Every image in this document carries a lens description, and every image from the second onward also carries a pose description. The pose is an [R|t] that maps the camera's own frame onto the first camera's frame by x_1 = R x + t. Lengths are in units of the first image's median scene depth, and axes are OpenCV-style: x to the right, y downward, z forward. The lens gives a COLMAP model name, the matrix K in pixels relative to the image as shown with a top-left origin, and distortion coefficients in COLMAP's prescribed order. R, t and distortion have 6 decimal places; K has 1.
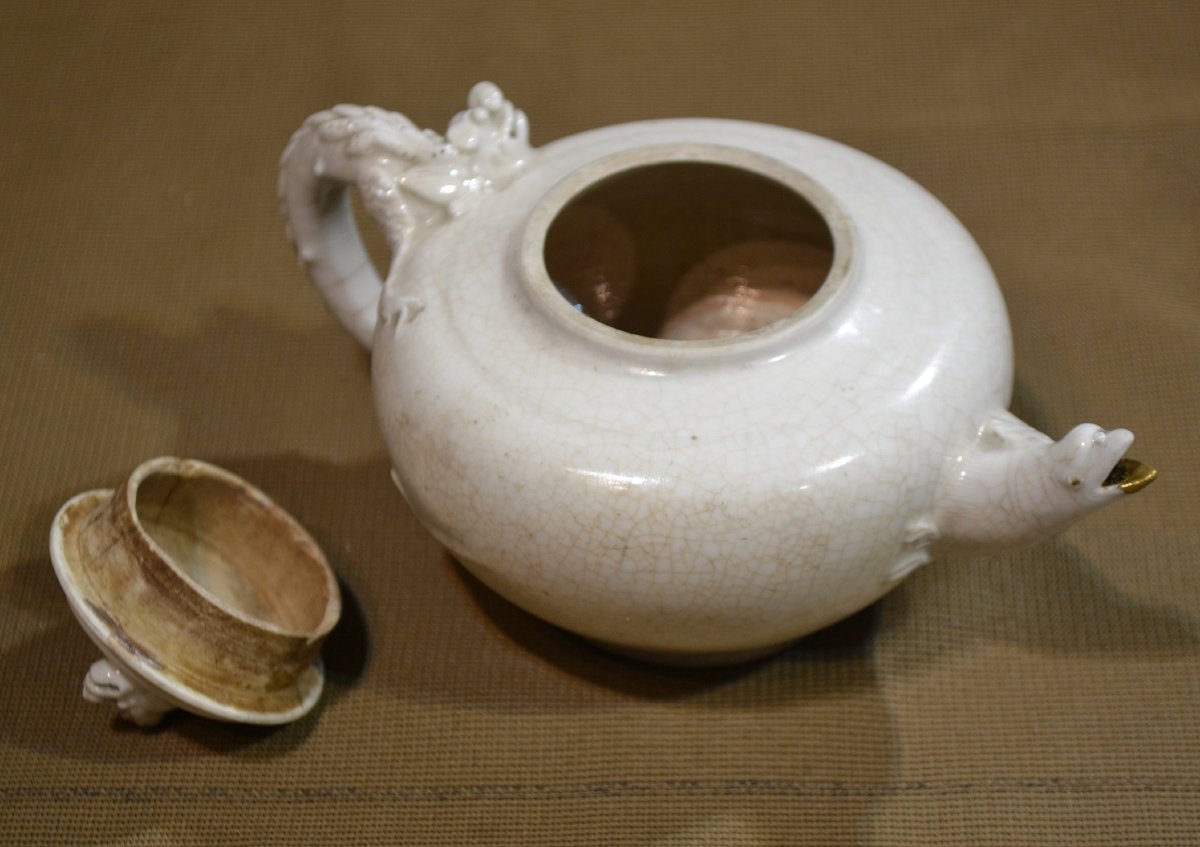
lens RADIAL K [[3033.1, 0, 600.2], [0, 3033.1, 467.8], [0, 0, 1]] dist [0.033488, -0.136287]
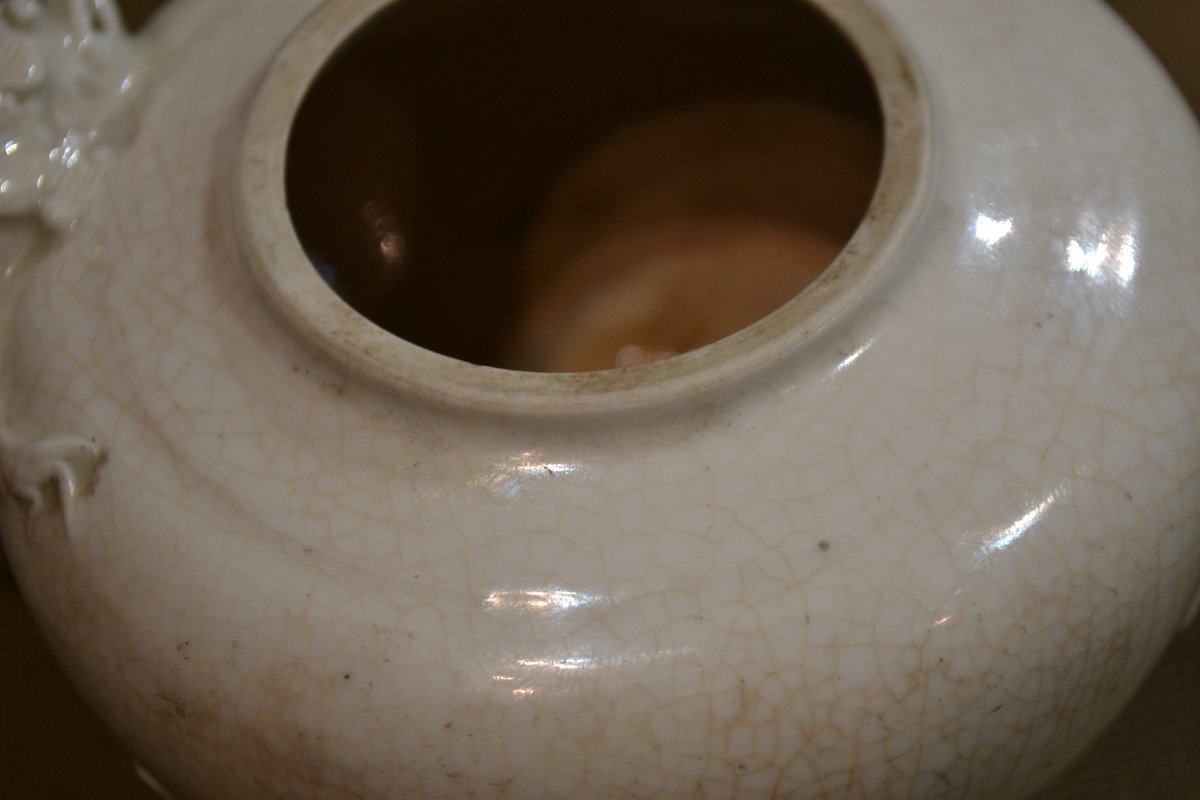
lens RADIAL K [[2661.5, 0, 600.0], [0, 2661.5, 400.0], [0, 0, 1]] dist [0.041141, -0.010614]
pose [[0.904969, -0.360274, 0.226348, -0.082607], [0.330307, 0.930215, 0.159993, -0.105260], [-0.268193, -0.070025, 0.960817, 0.612223]]
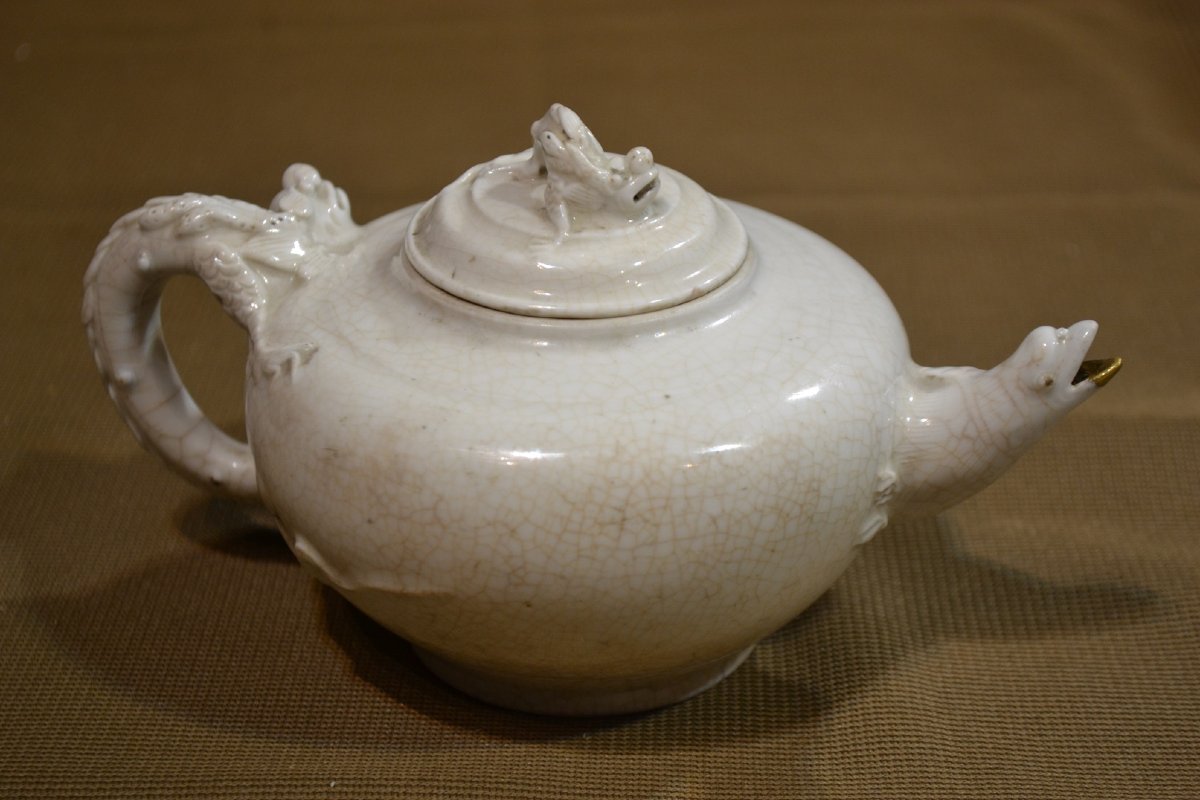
lens RADIAL K [[2555.4, 0, 600.0], [0, 2555.4, 400.0], [0, 0, 1]] dist [-0.031020, 0.392608]
pose [[0.944157, -0.132652, 0.301615, -0.223072], [0.204967, 0.953165, -0.222409, 0.159773], [-0.257986, 0.271810, 0.927126, 0.272081]]
